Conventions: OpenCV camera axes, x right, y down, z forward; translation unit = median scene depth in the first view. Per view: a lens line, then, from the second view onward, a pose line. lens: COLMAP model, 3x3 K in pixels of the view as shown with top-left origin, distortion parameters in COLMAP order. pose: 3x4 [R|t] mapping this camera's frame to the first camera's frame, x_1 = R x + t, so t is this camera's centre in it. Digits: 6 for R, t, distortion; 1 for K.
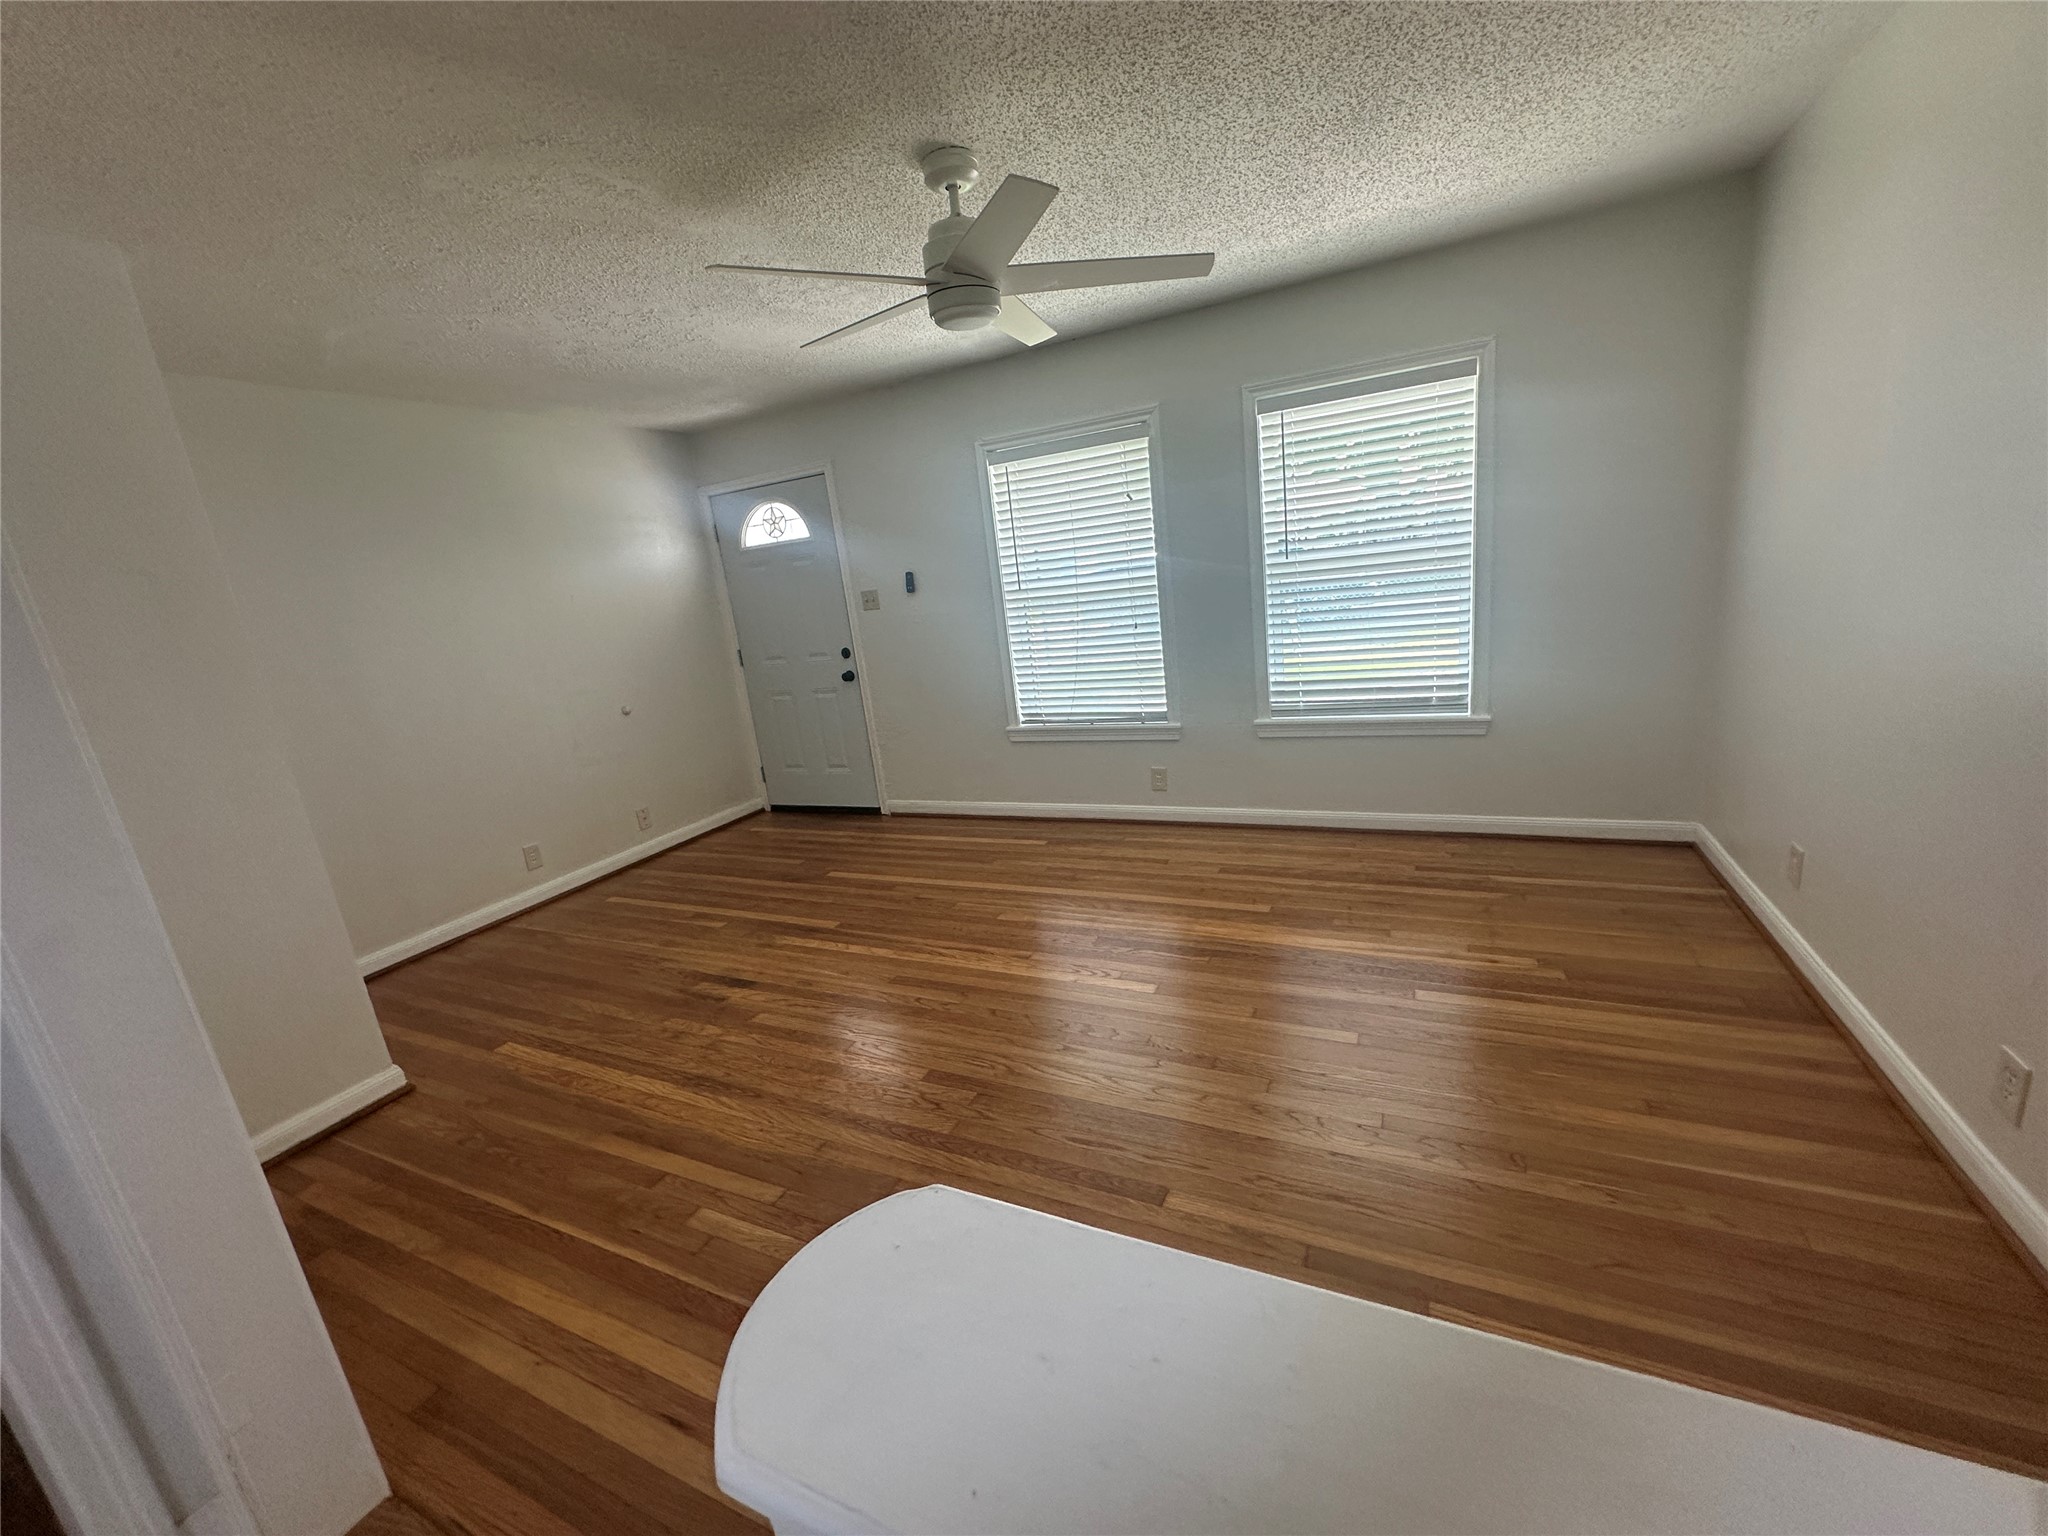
lens RADIAL K [[813.6, 0, 1021.5], [0, 813.6, 778.1], [0, 0, 1]] dist [-0.000207, -0.000230]
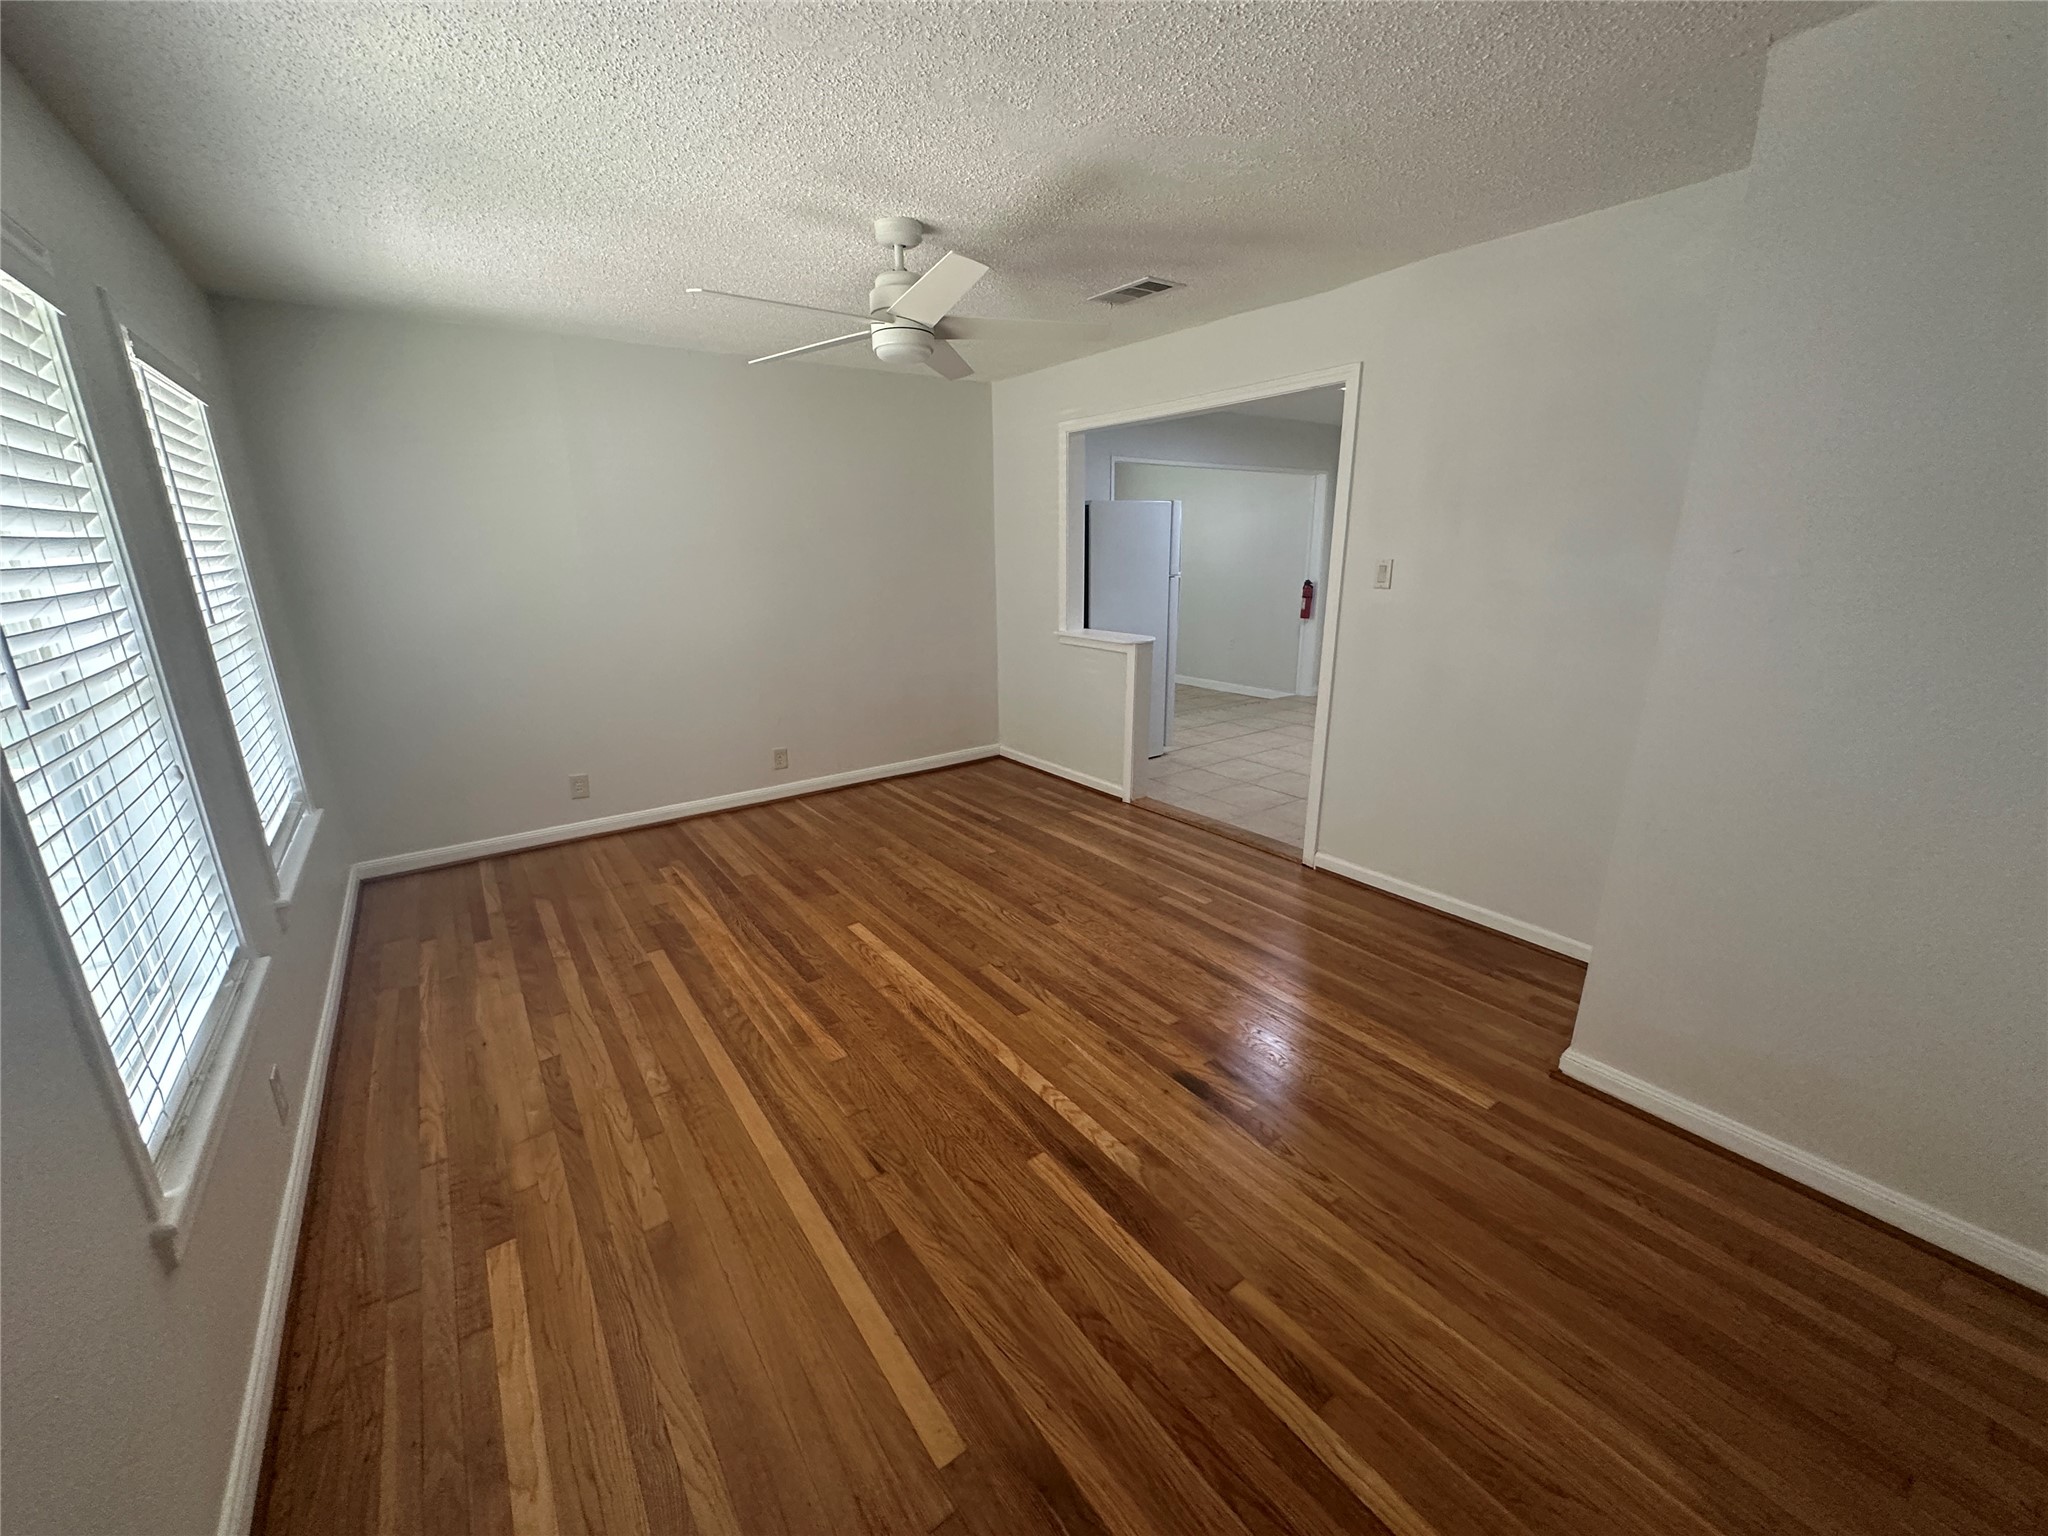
lens RADIAL K [[813.6, 0, 1033.5], [0, 813.6, 768.3], [0, 0, 1]] dist [-0.000207, -0.000230]
pose [[-0.879272, -0.009915, 0.476217, -0.669686], [0.222527, 0.875420, 0.429095, -0.420308], [-0.421144, 0.483262, -0.767526, 1.757013]]
